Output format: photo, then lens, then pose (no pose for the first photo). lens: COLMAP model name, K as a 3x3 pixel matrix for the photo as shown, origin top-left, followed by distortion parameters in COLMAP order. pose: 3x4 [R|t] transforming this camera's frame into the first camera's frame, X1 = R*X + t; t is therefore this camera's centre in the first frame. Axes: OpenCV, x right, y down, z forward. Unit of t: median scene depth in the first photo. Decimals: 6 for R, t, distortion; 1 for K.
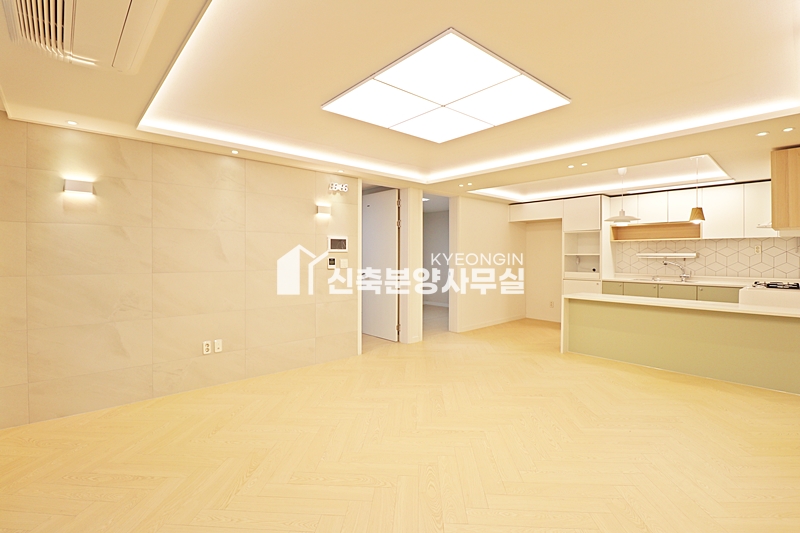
lens RADIAL K [[375.4, 0, 410.7], [0, 375.4, 257.5], [0, 0, 1]] dist [-0.000131, -0.000197]
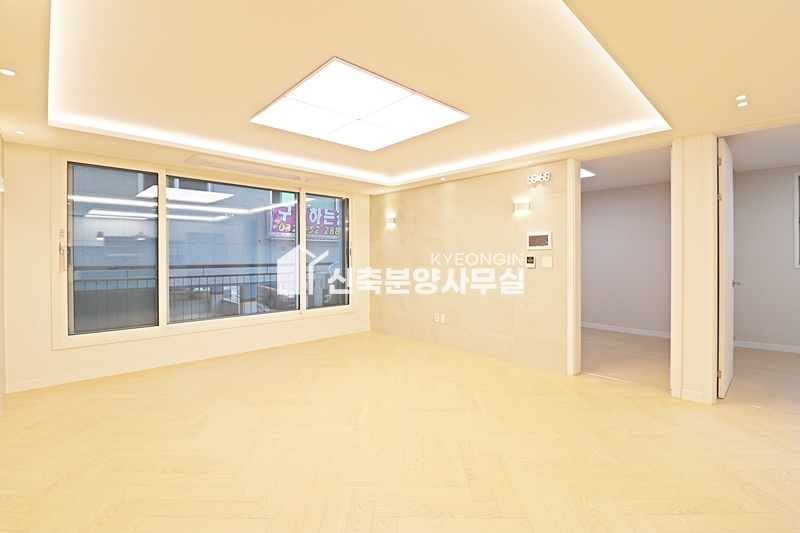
lens RADIAL K [[375.4, 0, 410.7], [0, 375.4, 257.5], [0, 0, 1]] dist [-0.000131, -0.000197]
pose [[0.034199, 0.006186, -0.999396, 0.731336], [0.009750, 0.999931, 0.006523, -0.004356], [0.999367, -0.009967, 0.034136, 0.683494]]
